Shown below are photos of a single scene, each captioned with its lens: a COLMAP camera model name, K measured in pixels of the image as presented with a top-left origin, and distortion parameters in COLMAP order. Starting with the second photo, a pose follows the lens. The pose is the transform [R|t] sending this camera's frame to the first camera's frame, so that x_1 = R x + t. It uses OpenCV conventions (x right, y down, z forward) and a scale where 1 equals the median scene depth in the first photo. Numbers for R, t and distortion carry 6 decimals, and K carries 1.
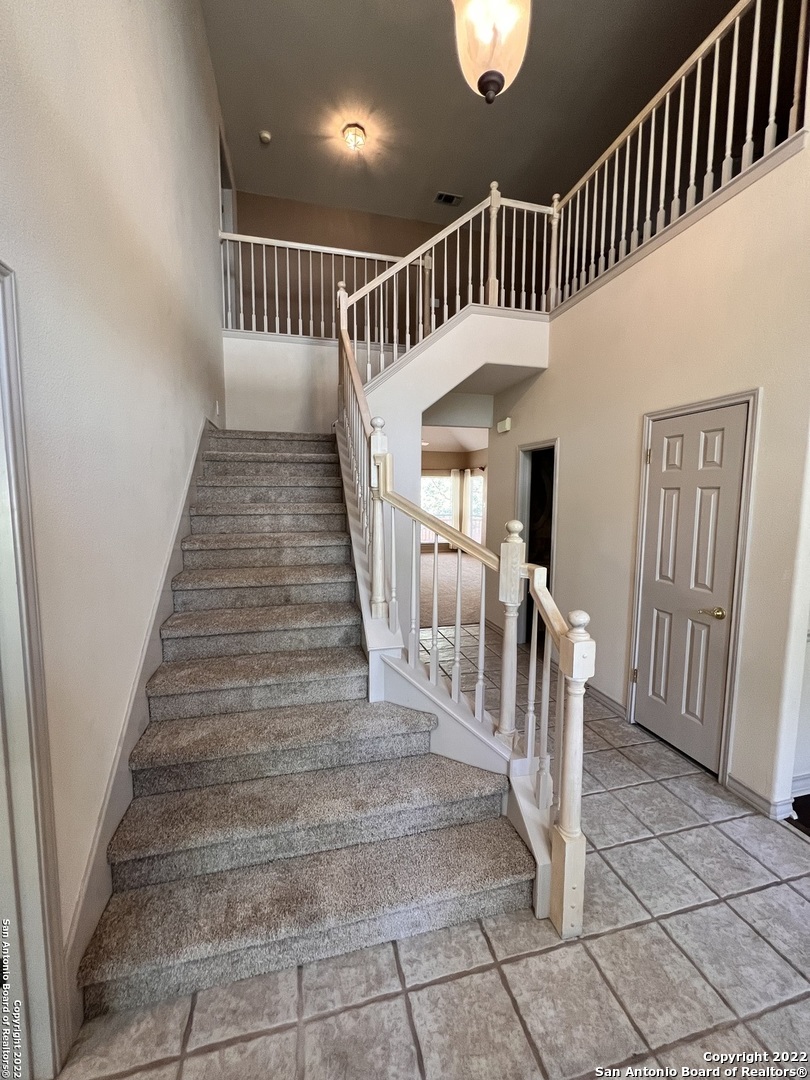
lens RADIAL K [[433.5, 0, 405.3], [0, 433.5, 537.5], [0, 0, 1]] dist [-0.000678, 0.000574]
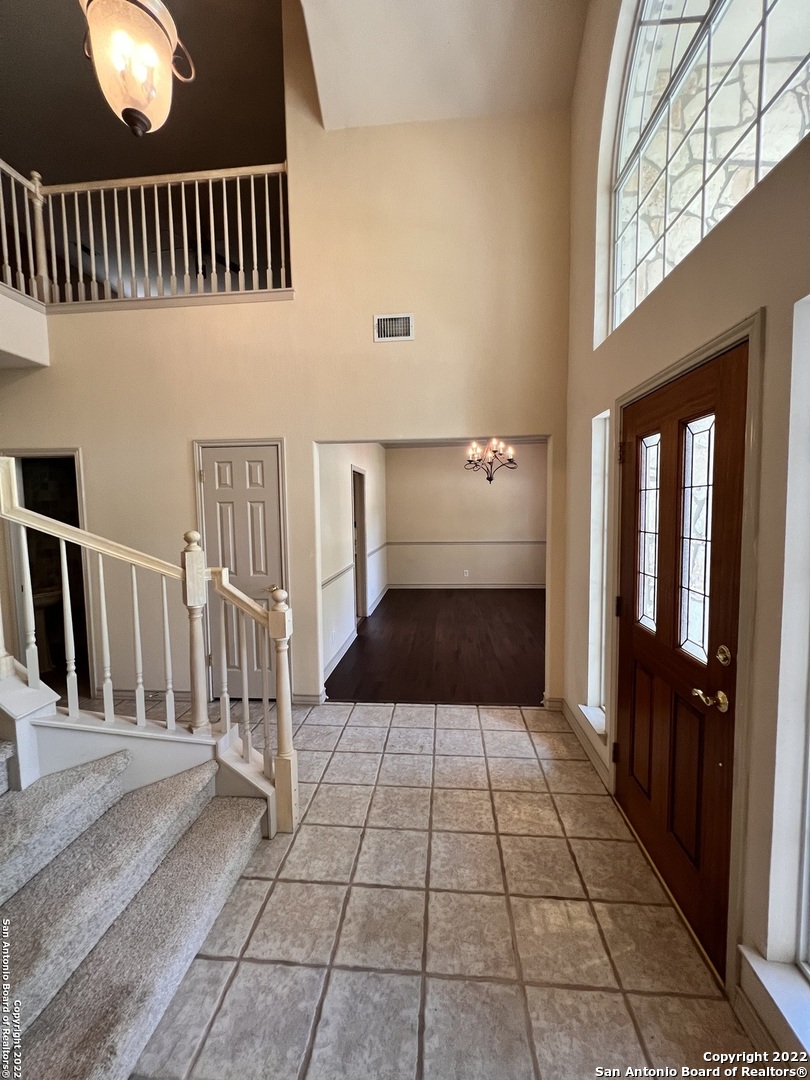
lens RADIAL K [[433.5, 0, 408.3], [0, 433.5, 539.1], [0, 0, 1]] dist [-0.000678, 0.000574]
pose [[0.328294, -0.081368, 0.941065, -0.619172], [0.107828, 0.992998, 0.048242, -0.013578], [-0.938401, 0.085636, 0.334769, 0.107674]]
